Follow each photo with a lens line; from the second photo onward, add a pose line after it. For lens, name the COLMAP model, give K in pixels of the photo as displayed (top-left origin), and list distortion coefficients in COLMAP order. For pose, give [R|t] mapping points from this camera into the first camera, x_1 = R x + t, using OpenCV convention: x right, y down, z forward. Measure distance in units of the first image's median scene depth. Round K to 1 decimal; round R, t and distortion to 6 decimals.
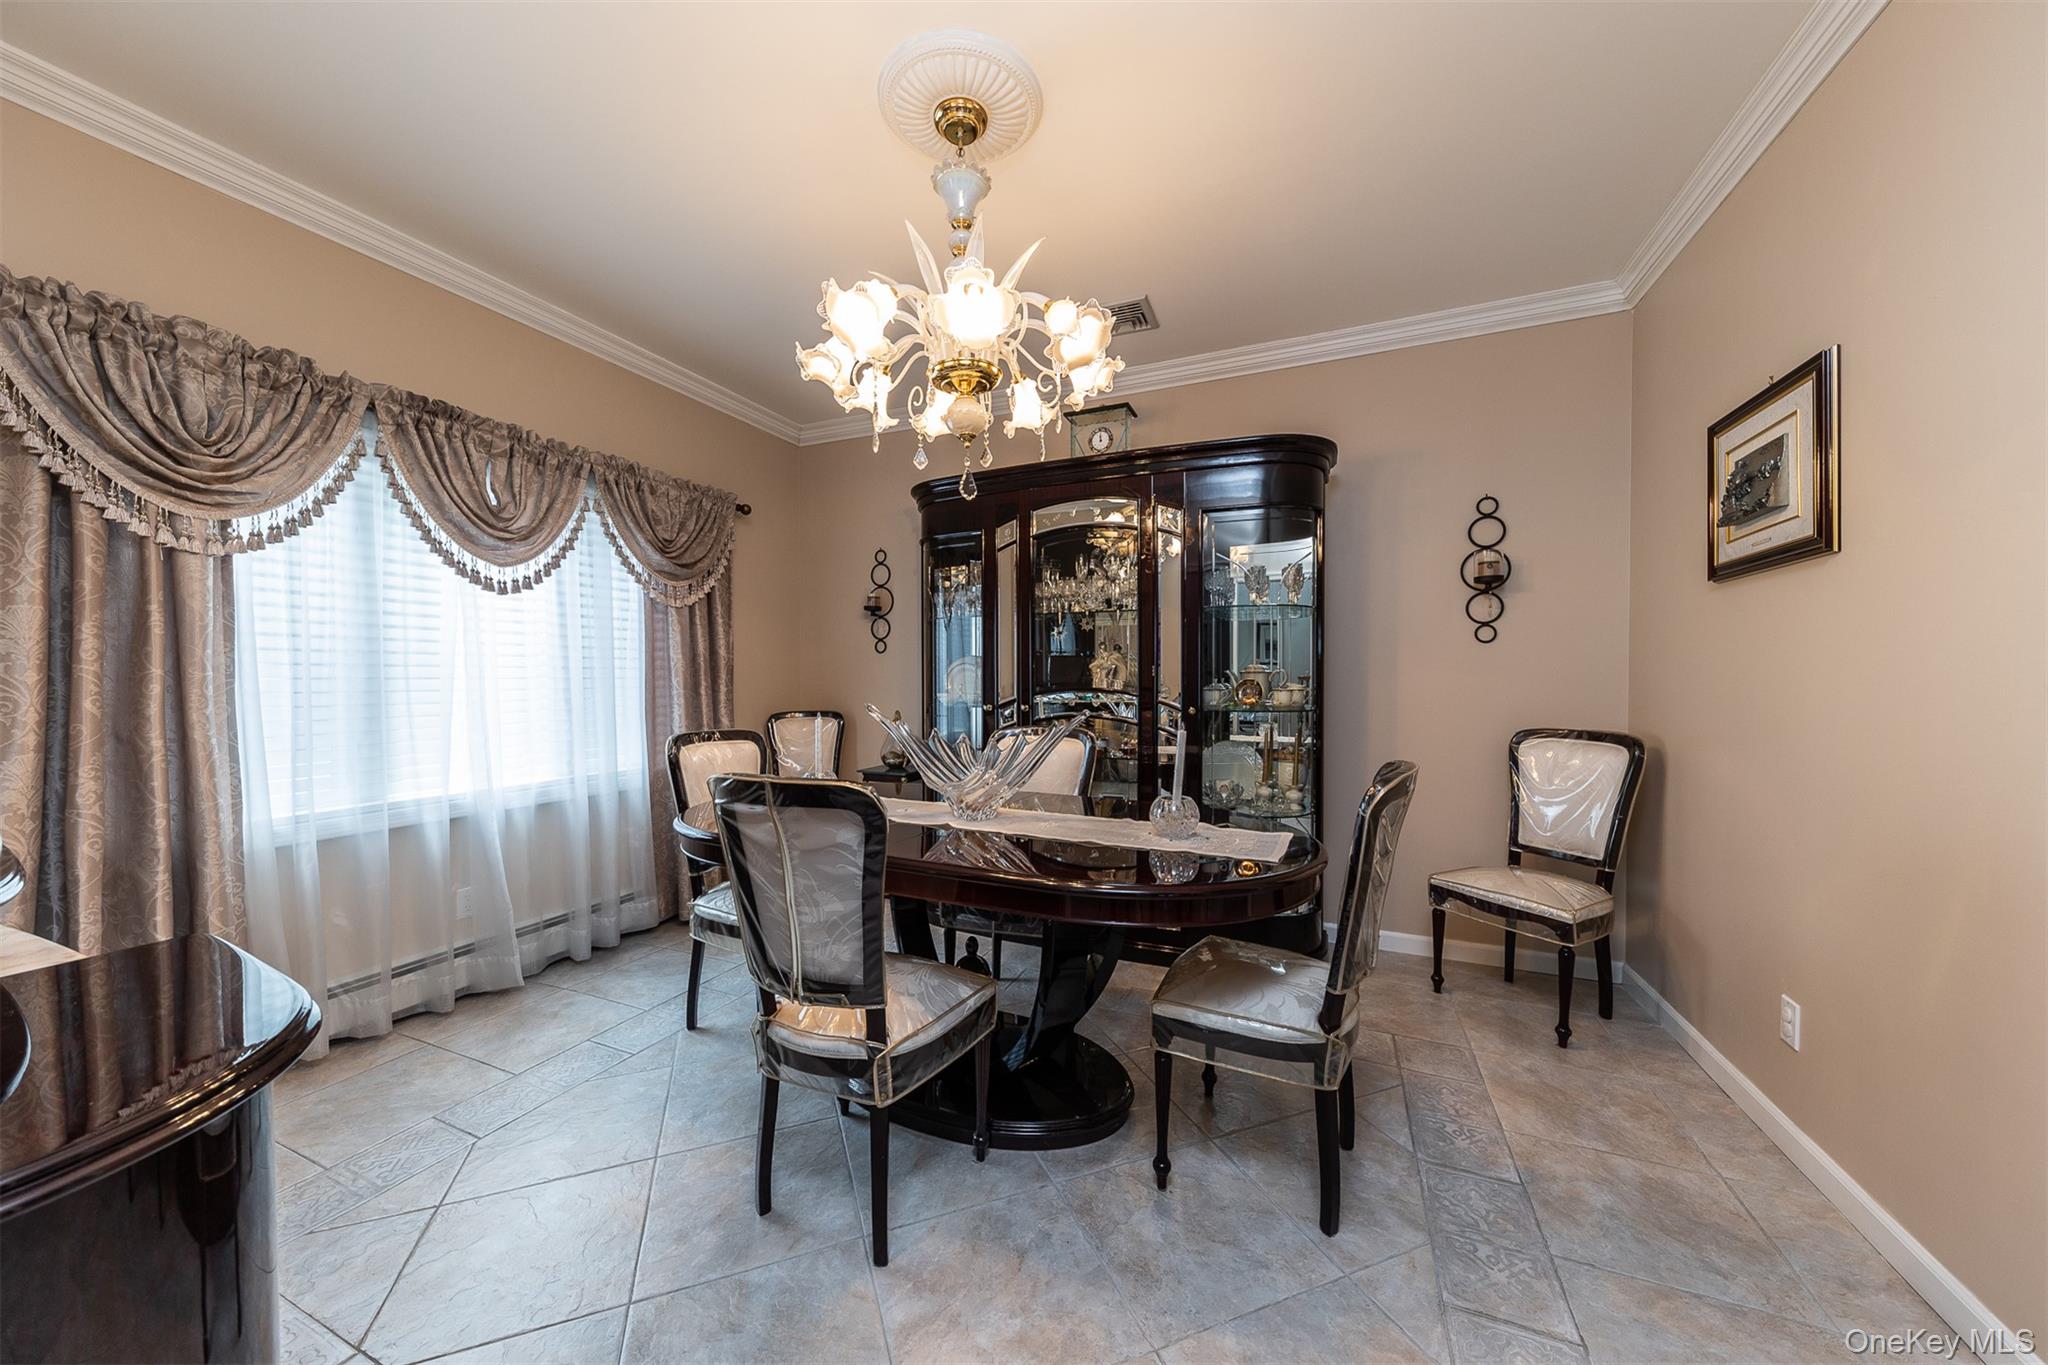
lens RADIAL K [[709.0, 0, 1004.2], [0, 709.0, 689.0], [0, 0, 1]] dist [0.001898, -0.003096]
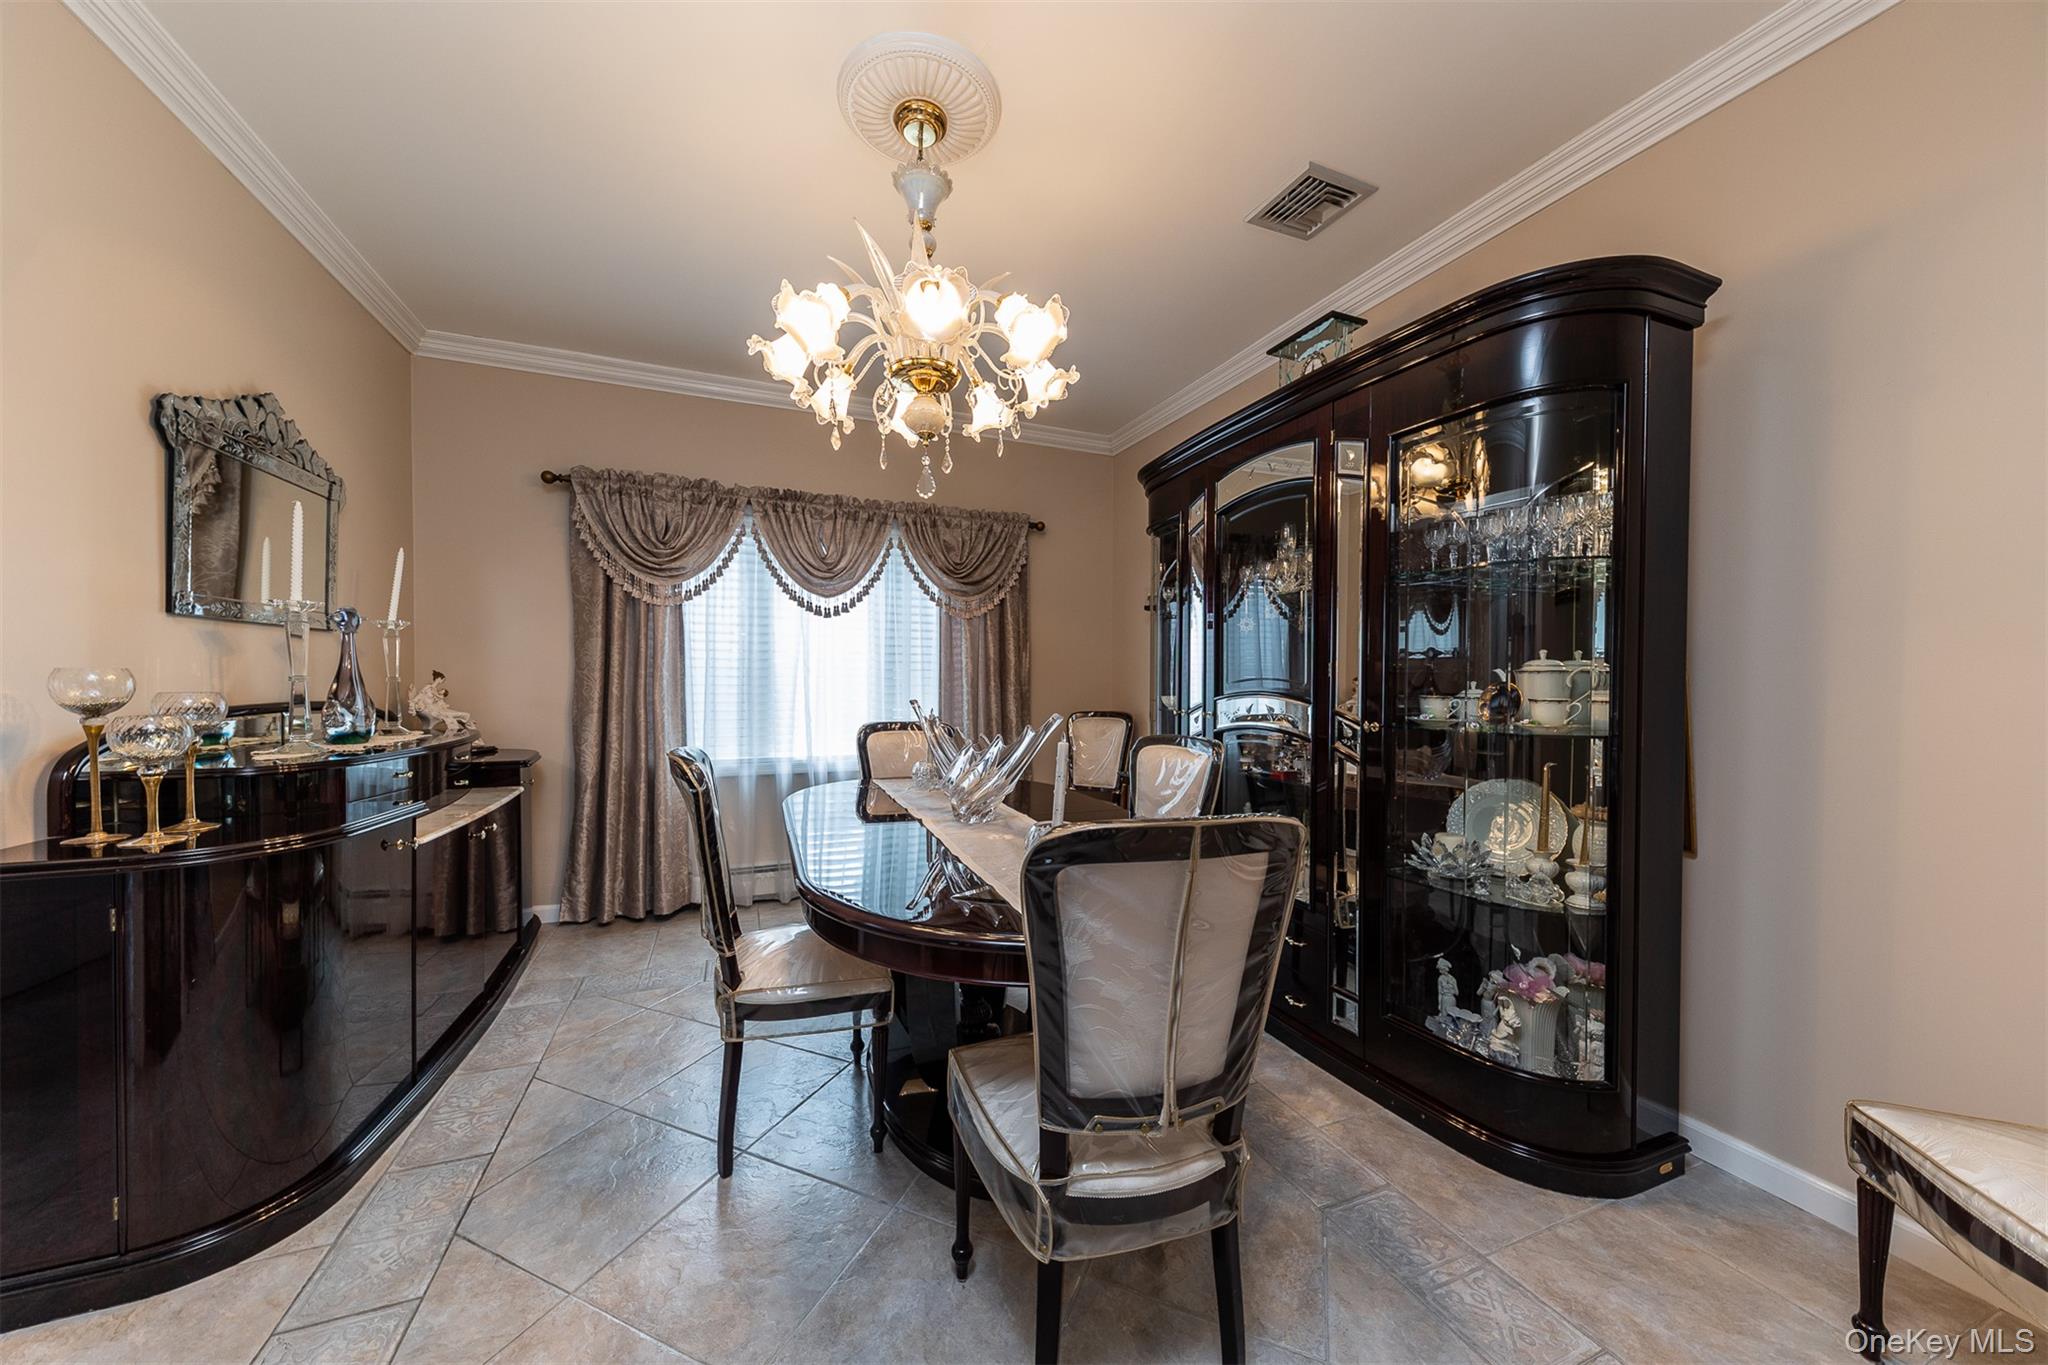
lens RADIAL K [[709.0, 0, 1017.0], [0, 709.0, 675.0], [0, 0, 1]] dist [0.001898, -0.003096]
pose [[0.727844, 0.016680, -0.685539, 0.562927], [-0.021184, 0.999774, 0.001834, -0.032642], [0.685415, 0.013187, 0.728033, 0.255418]]
